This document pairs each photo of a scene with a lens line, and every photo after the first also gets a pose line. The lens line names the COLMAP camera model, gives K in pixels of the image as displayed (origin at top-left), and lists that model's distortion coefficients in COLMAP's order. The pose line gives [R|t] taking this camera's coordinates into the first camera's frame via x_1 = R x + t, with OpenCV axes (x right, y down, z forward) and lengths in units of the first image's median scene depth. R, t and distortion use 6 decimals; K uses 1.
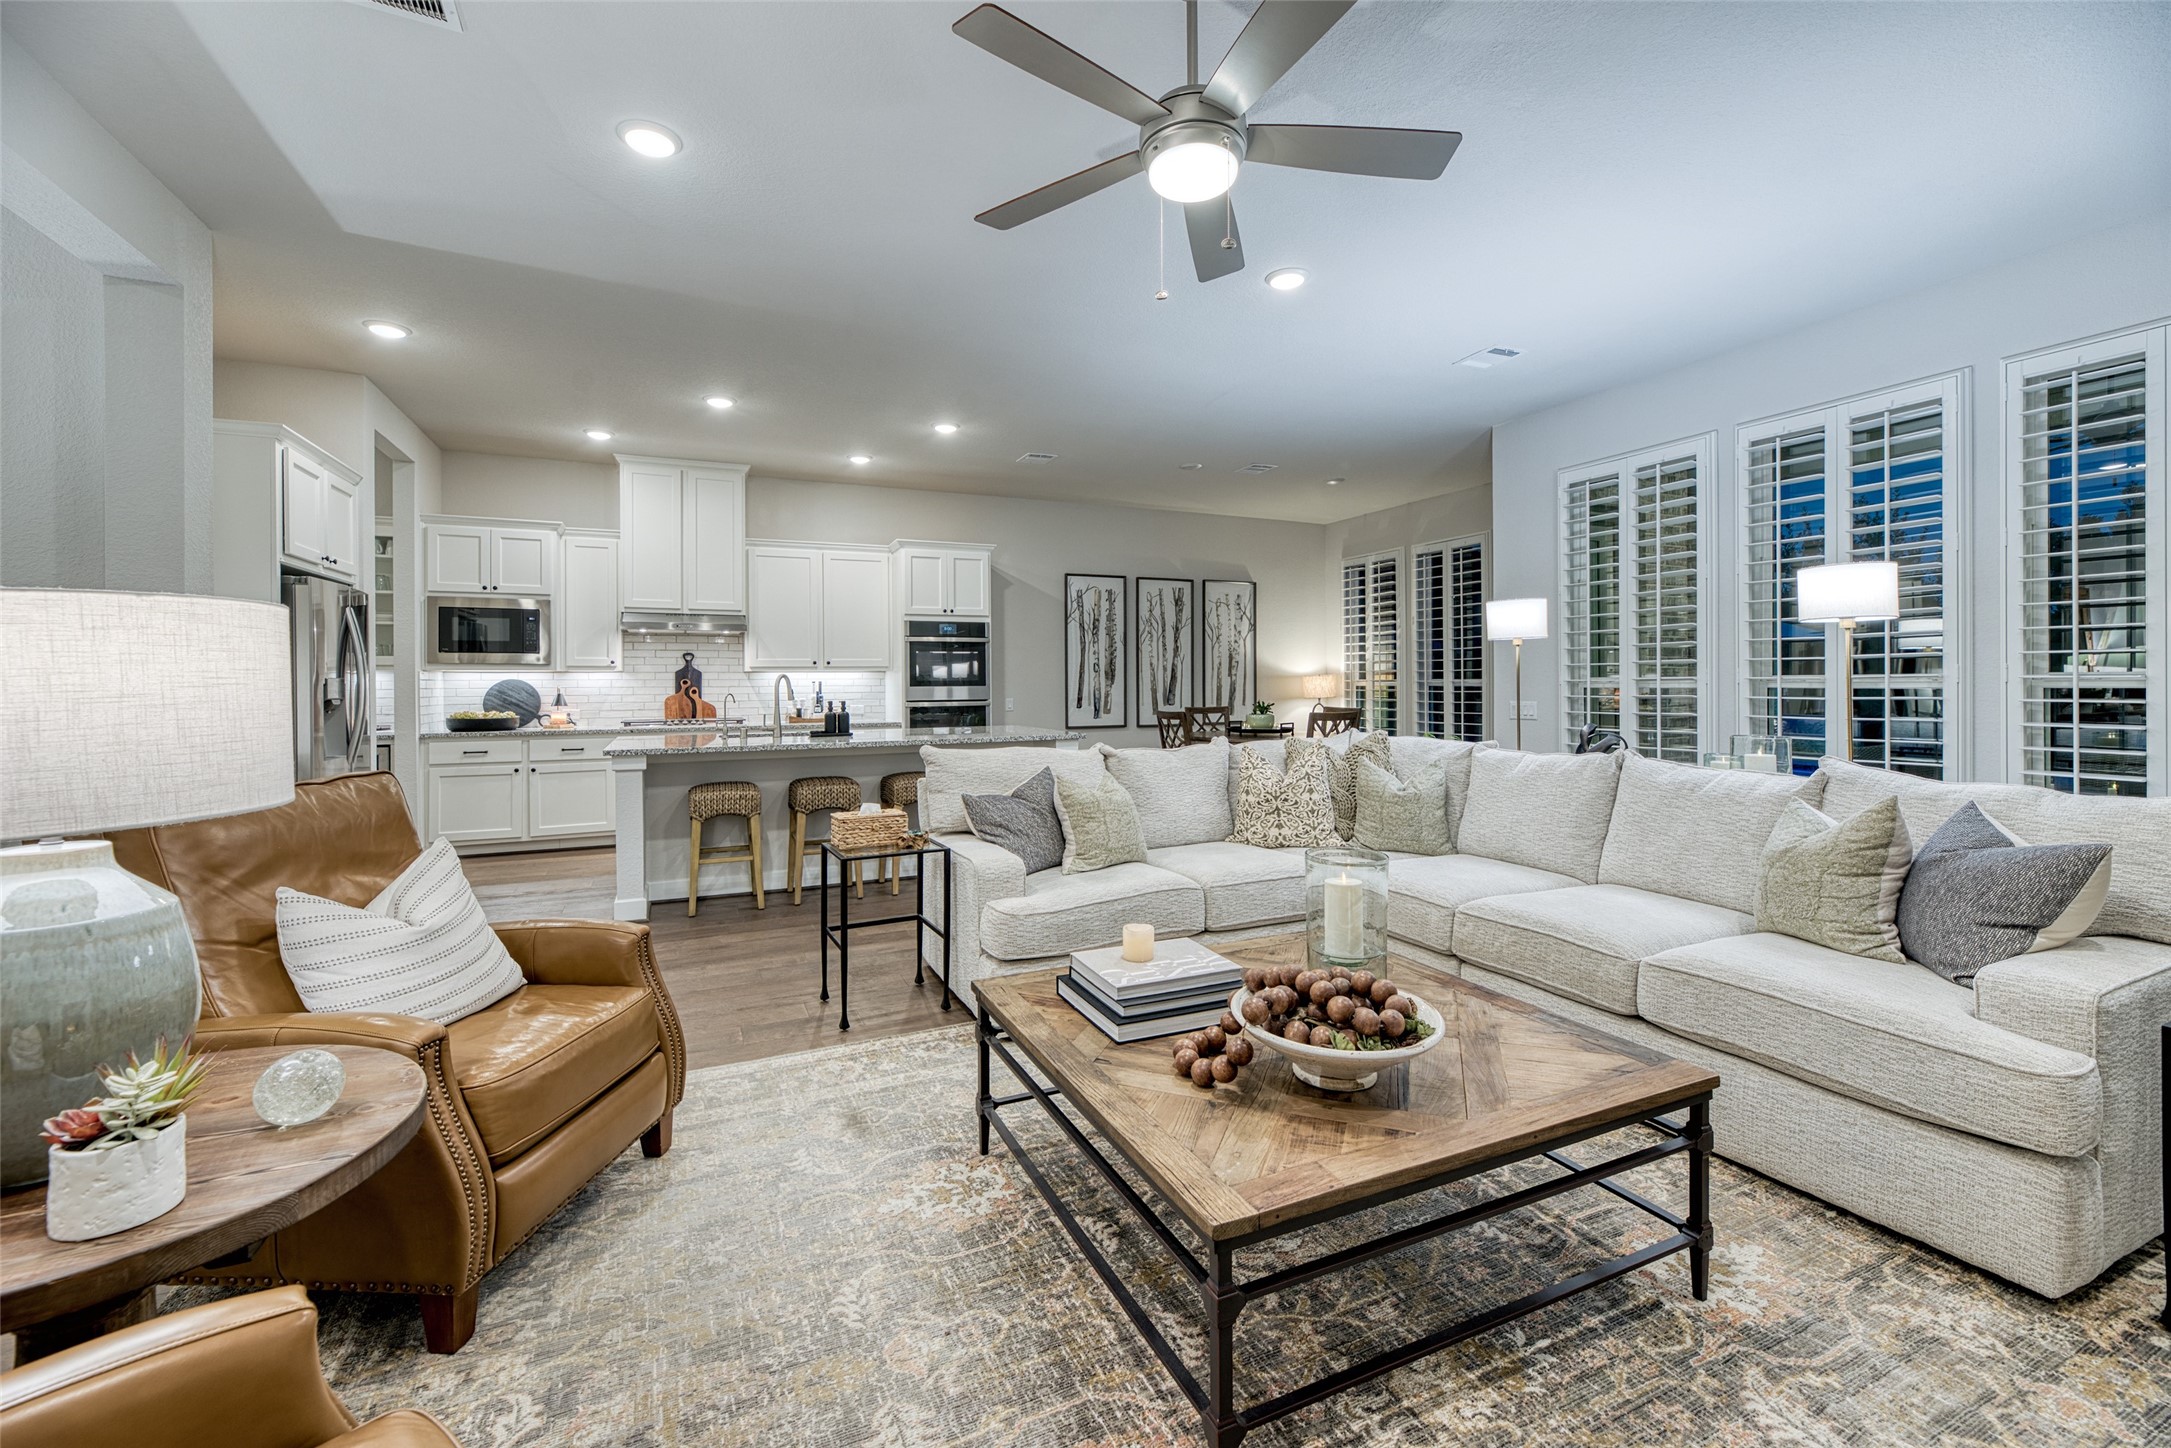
lens RADIAL K [[890.4, 0, 1089.0], [0, 890.4, 683.1], [0, 0, 1]] dist [-0.000146, -0.000103]
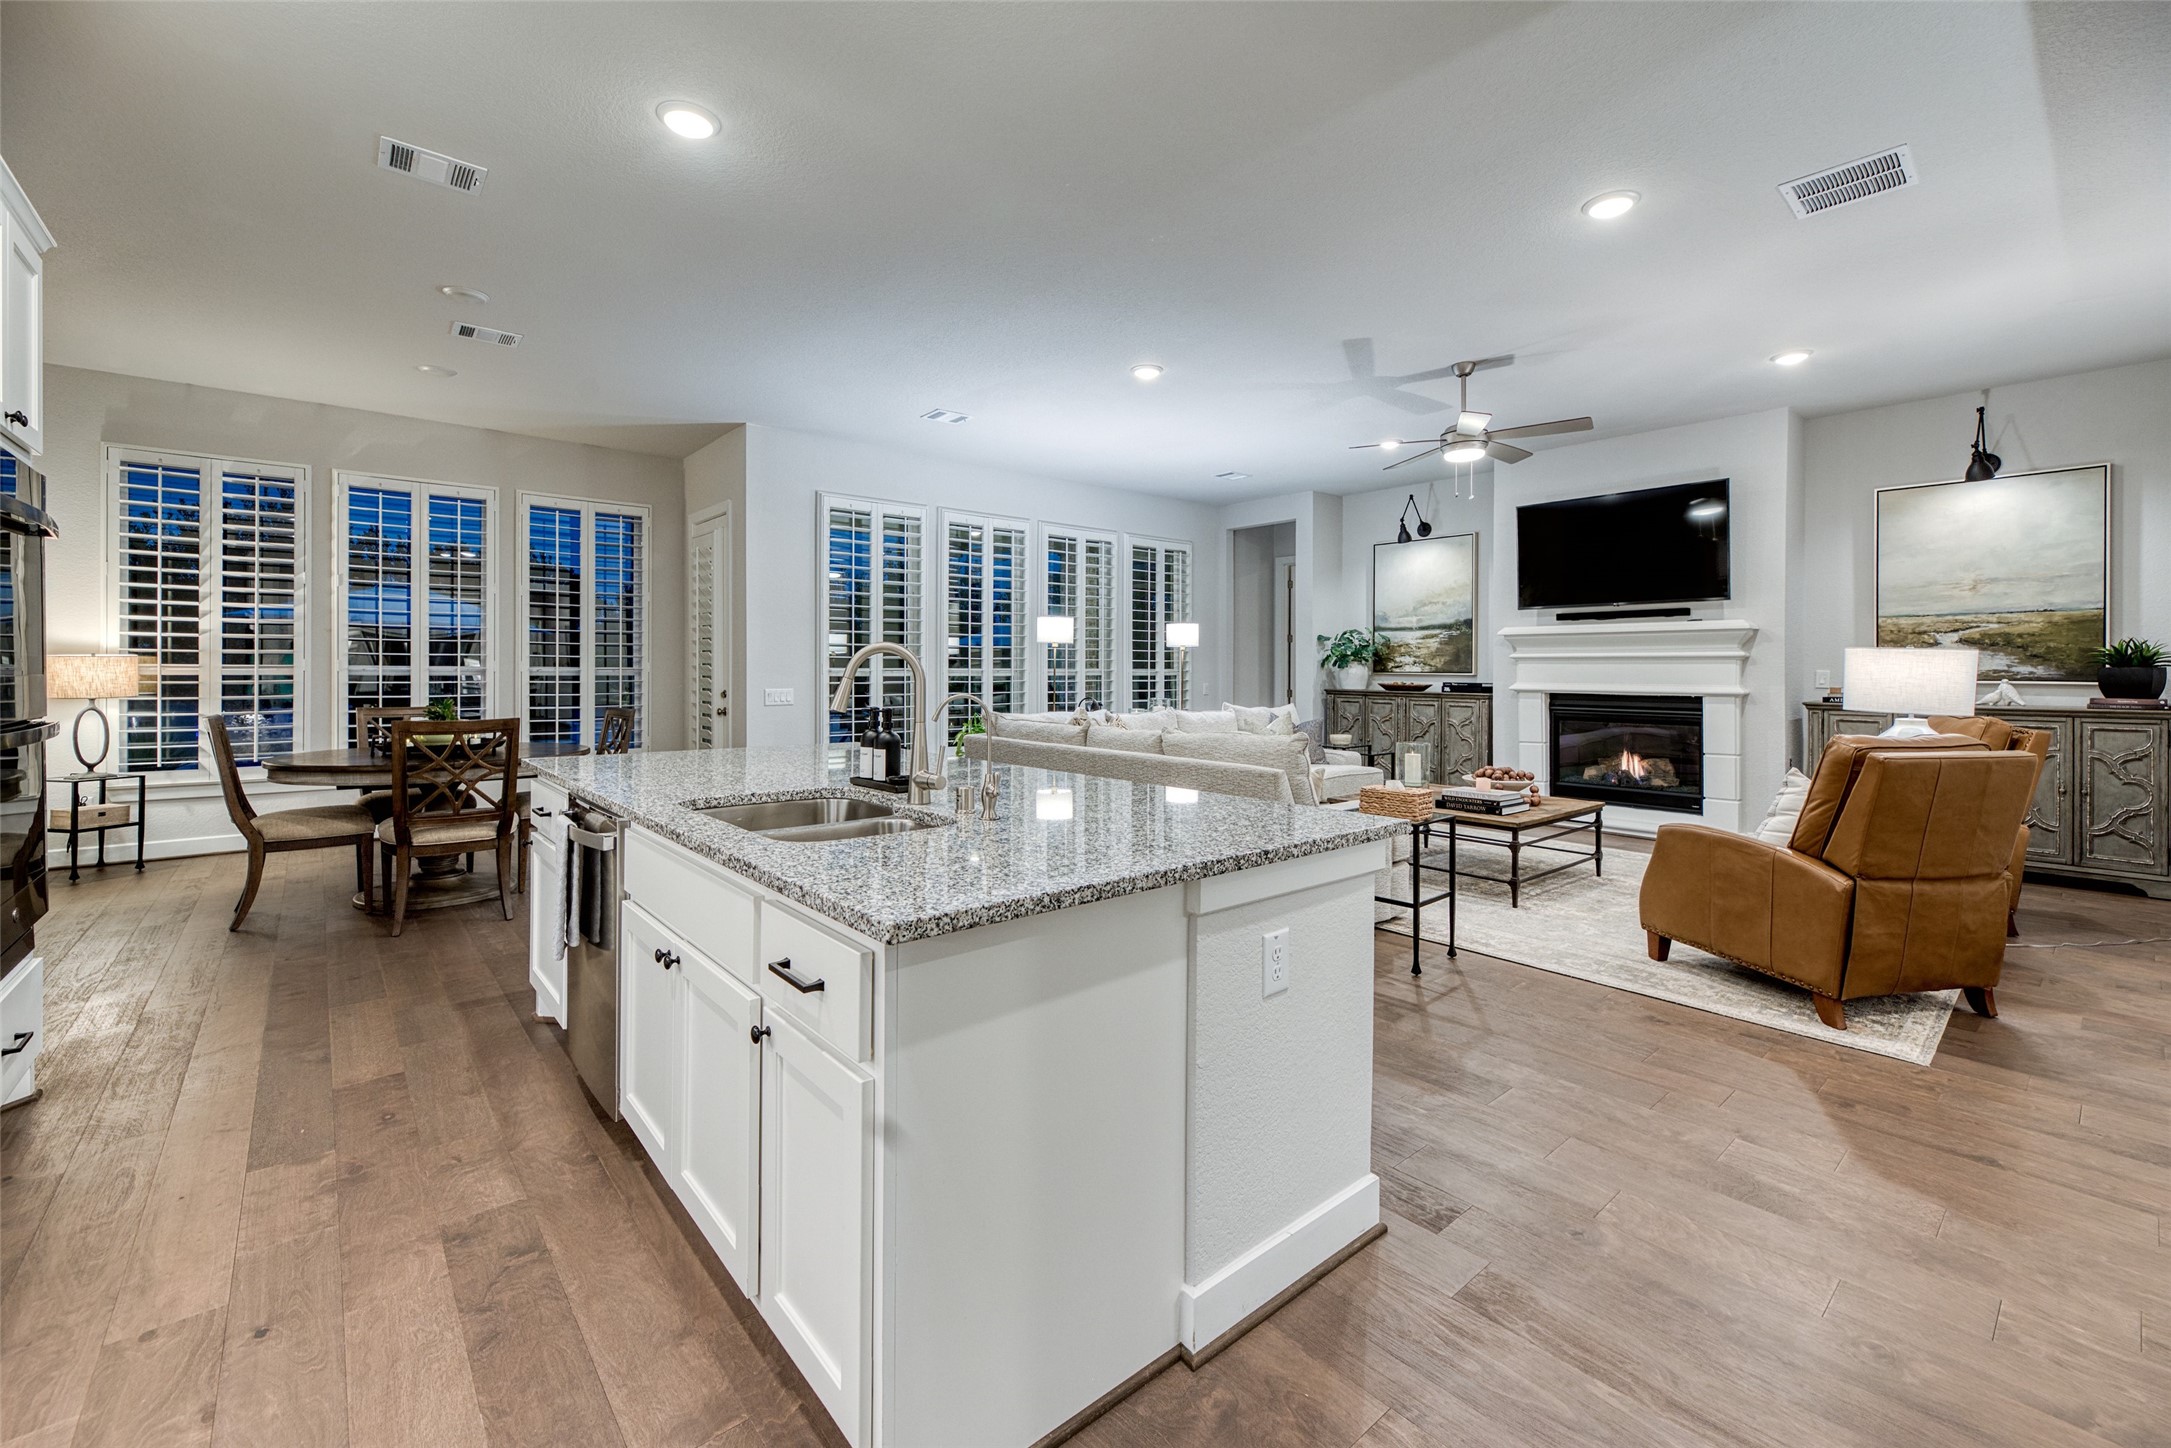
lens RADIAL K [[892.9, 0, 1101.8], [0, 892.9, 681.6], [0, 0, 1]] dist [0.001265, -0.000245]
pose [[-0.280561, -0.006474, 0.959814, -0.555438], [-0.002055, 0.999979, 0.006144, 0.003144], [-0.959834, -0.000248, -0.280568, 0.764425]]
